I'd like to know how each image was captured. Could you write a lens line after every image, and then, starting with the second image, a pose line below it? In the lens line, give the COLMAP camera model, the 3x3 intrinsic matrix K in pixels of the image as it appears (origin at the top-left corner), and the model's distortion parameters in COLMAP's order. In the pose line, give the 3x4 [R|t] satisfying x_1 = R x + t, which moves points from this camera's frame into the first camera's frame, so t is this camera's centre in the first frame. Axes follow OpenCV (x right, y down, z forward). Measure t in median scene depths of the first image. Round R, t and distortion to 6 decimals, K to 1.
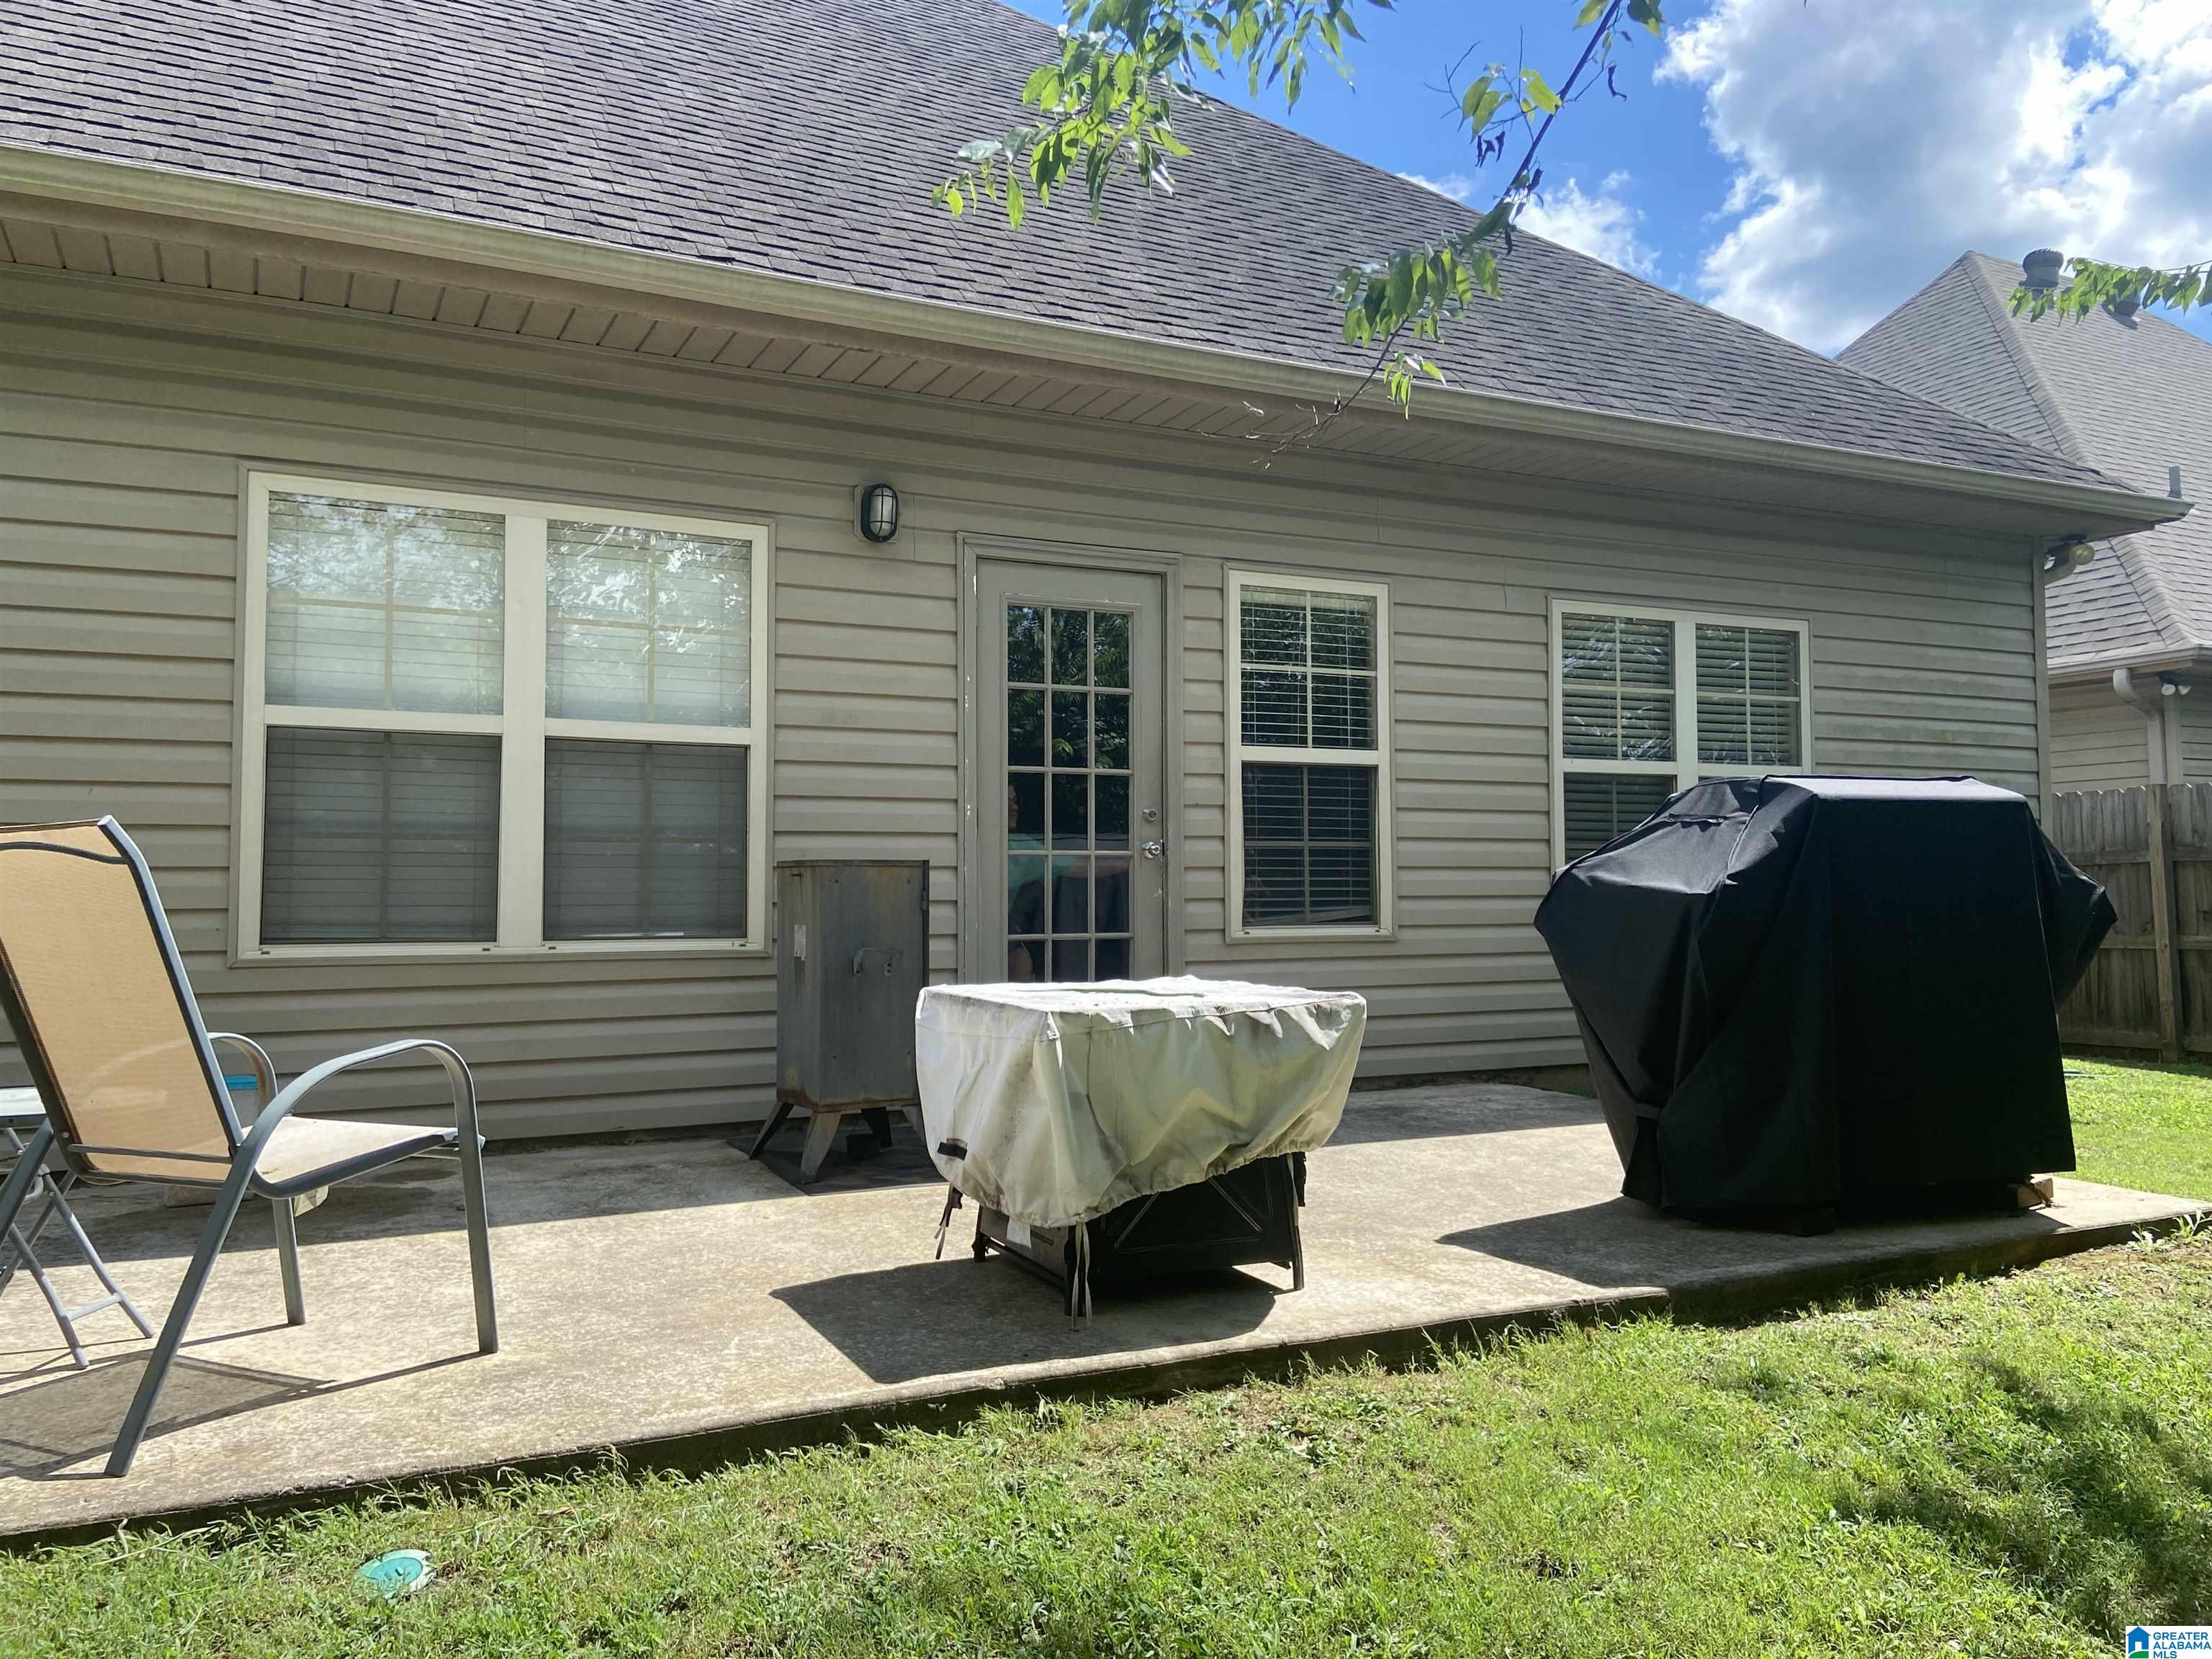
lens RADIAL K [[1689.3, 0, 1111.4], [0, 1689.3, 836.7], [0, 0, 1]] dist [0.132953, -0.160872]
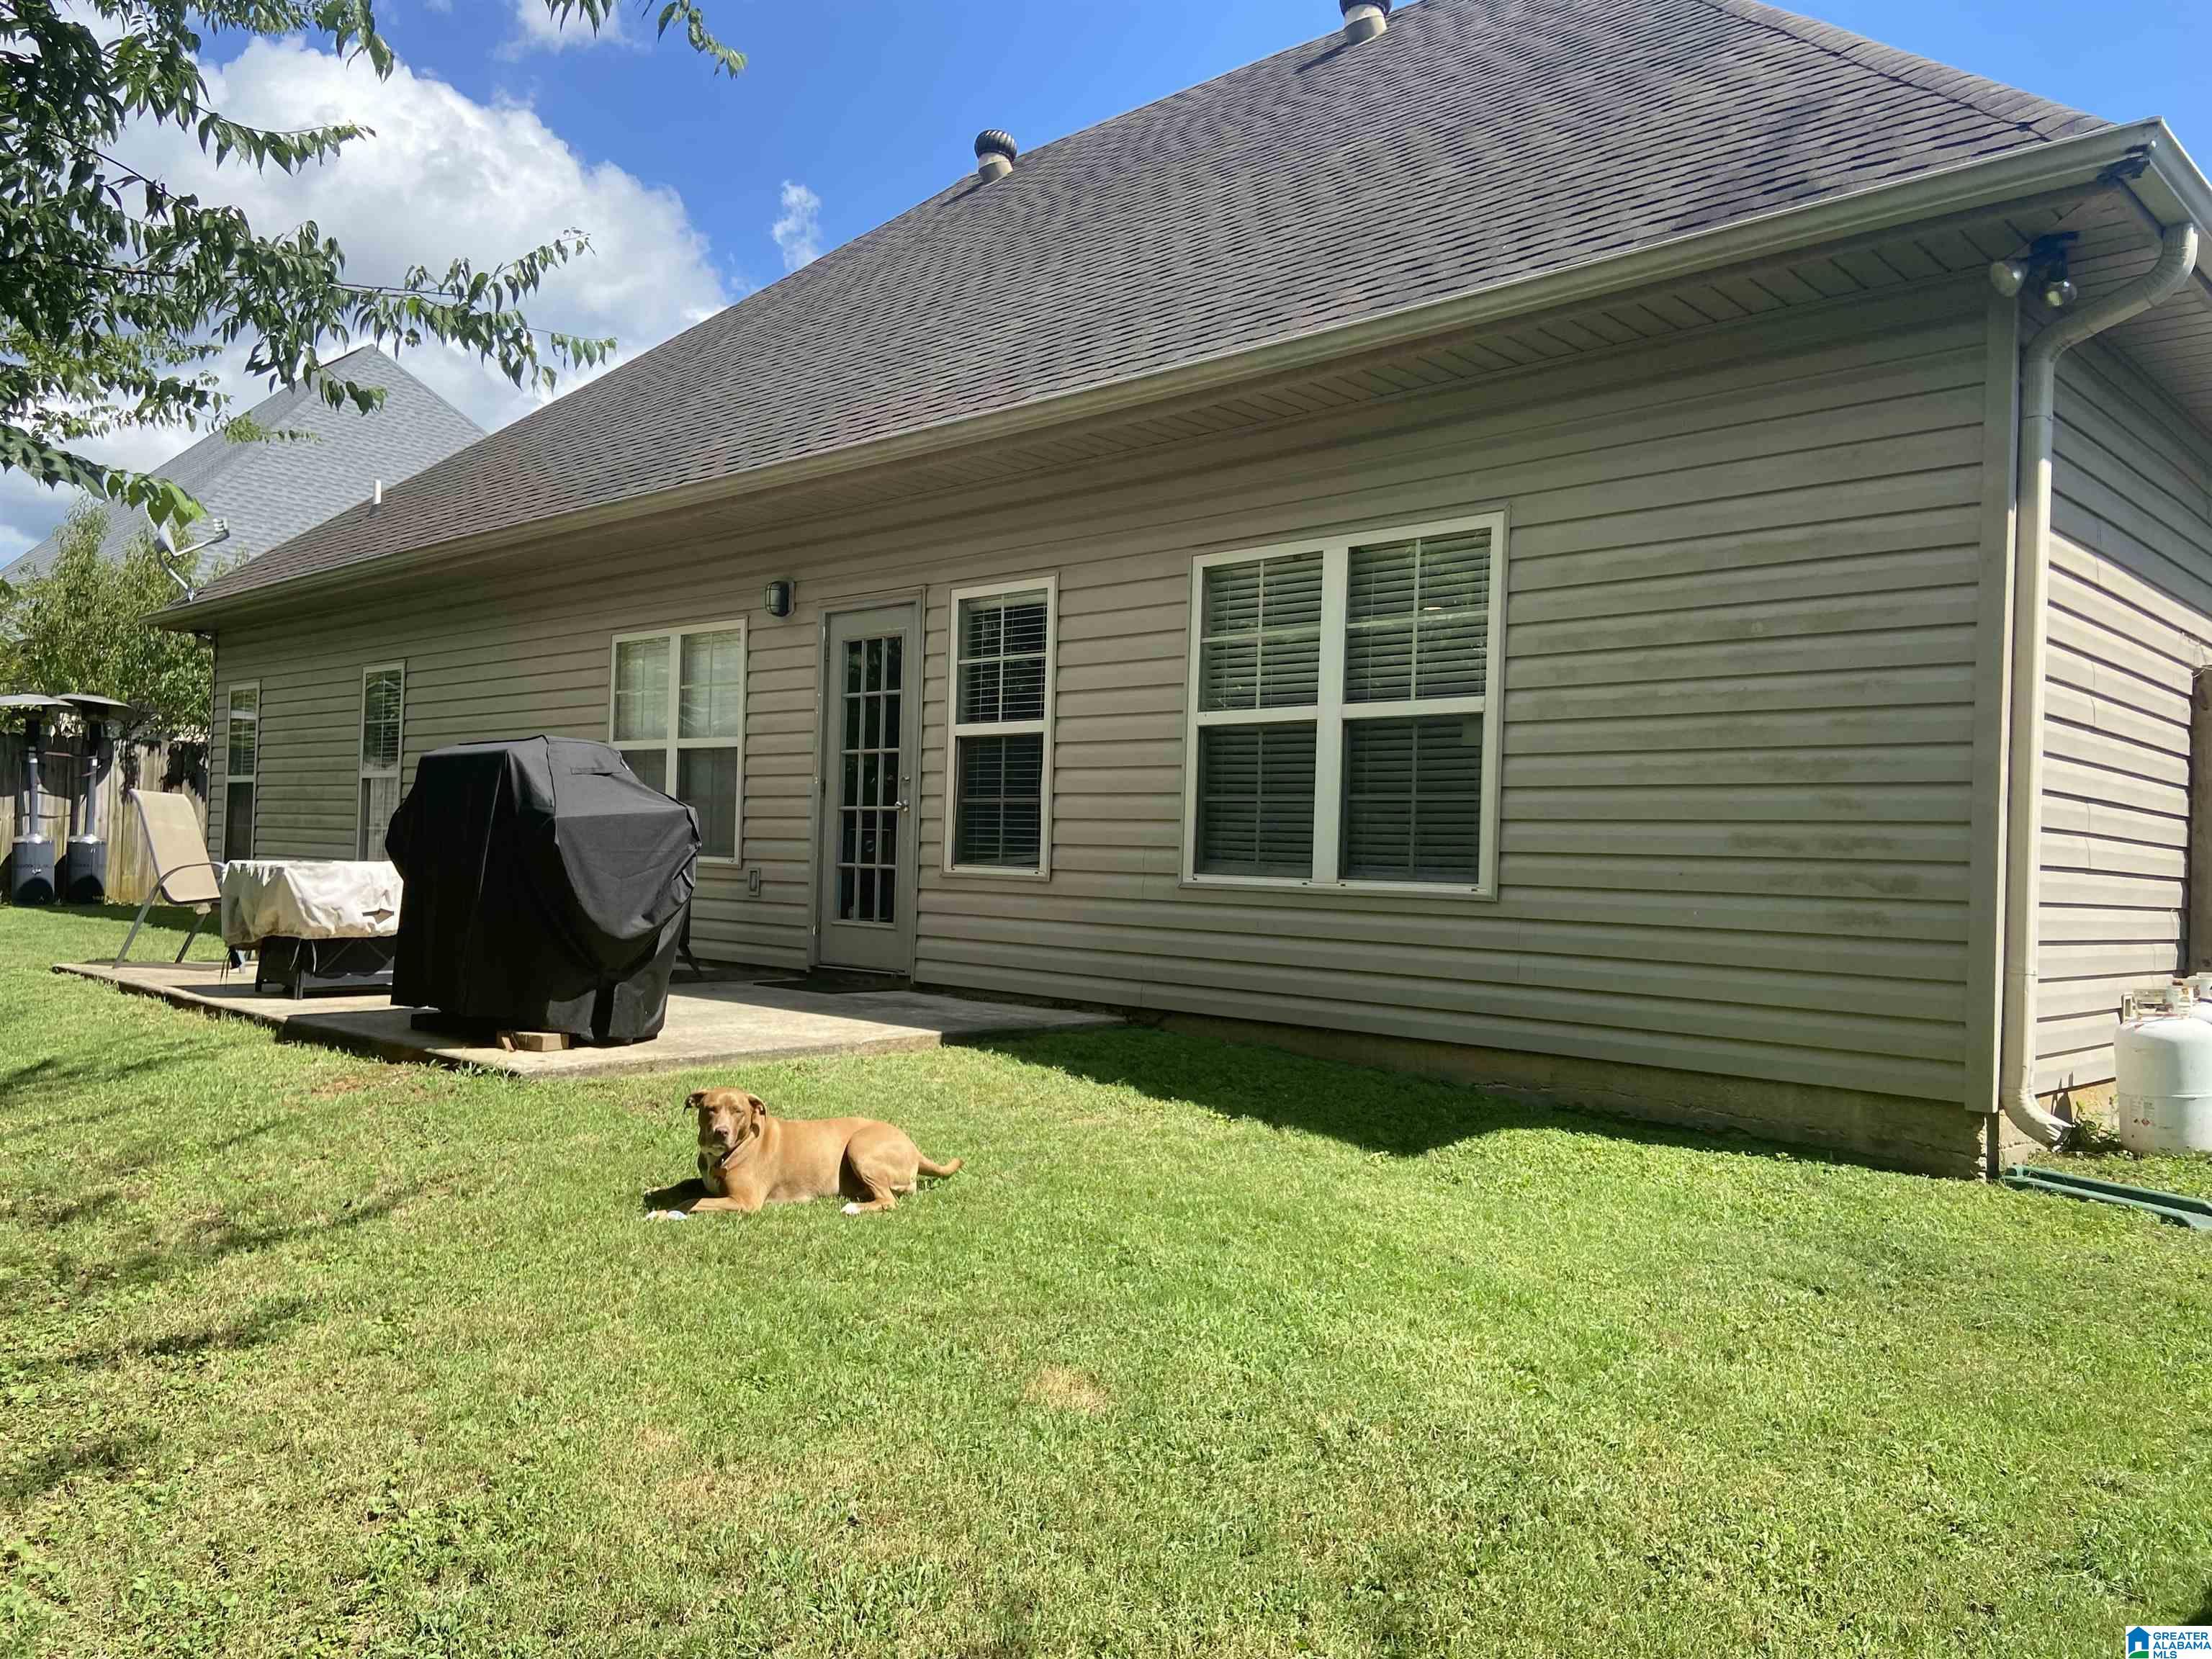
lens RADIAL K [[1689.3, 0, 1111.4], [0, 1689.3, 836.7], [0, 0, 1]] dist [0.132953, -0.160872]
pose [[0.317308, 0.009549, -0.948274, 1.201767], [0.010993, 0.999845, 0.013747, 0.013688], [0.948259, -0.014786, 0.317154, 0.629875]]
